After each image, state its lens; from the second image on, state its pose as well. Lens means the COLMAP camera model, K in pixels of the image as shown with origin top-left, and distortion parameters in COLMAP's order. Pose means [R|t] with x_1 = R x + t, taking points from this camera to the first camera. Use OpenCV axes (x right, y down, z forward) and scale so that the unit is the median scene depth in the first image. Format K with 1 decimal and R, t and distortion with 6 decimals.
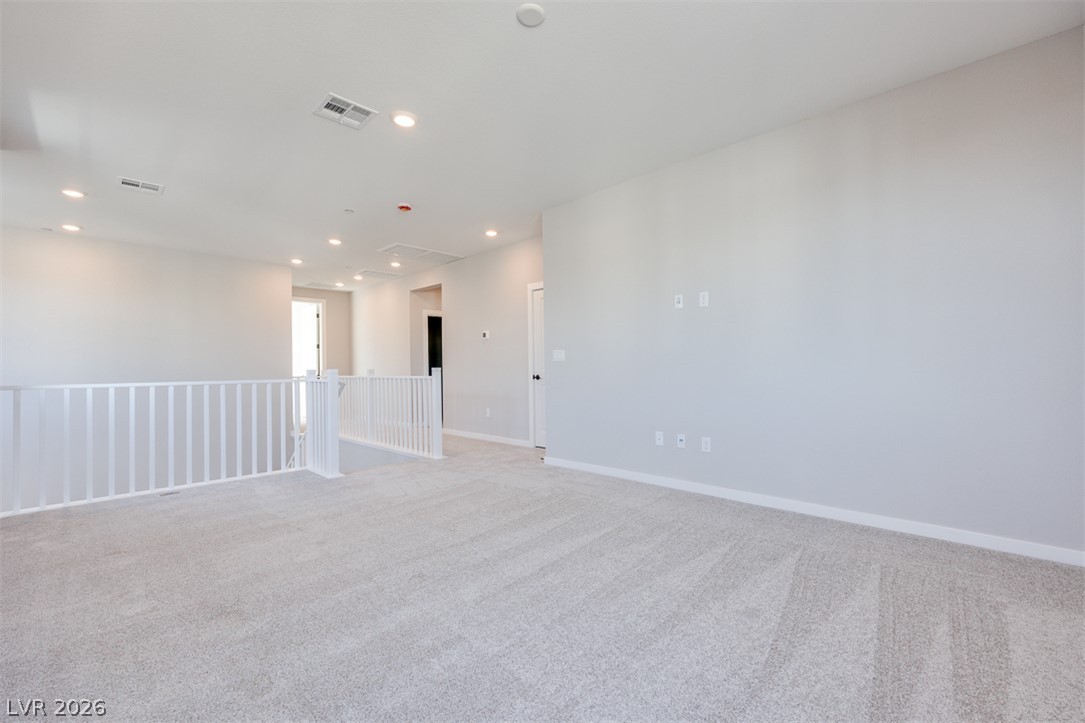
lens RADIAL K [[473.9, 0, 568.1], [0, 473.9, 364.2], [0, 0, 1]] dist [-0.009241, -0.000084]
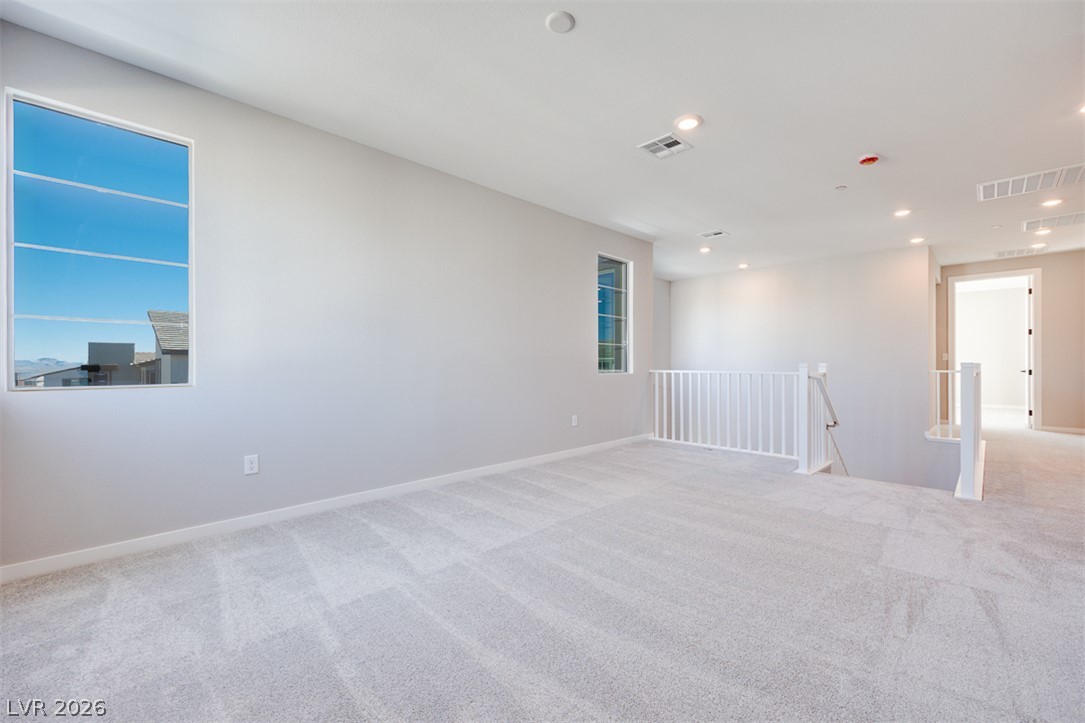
lens RADIAL K [[473.9, 0, 568.1], [0, 473.9, 364.2], [0, 0, 1]] dist [-0.009241, -0.000084]
pose [[-0.070009, 0.011988, -0.997474, 0.486208], [0.008562, 0.999898, 0.011416, -0.001095], [0.997510, -0.007741, -0.070104, 0.550960]]
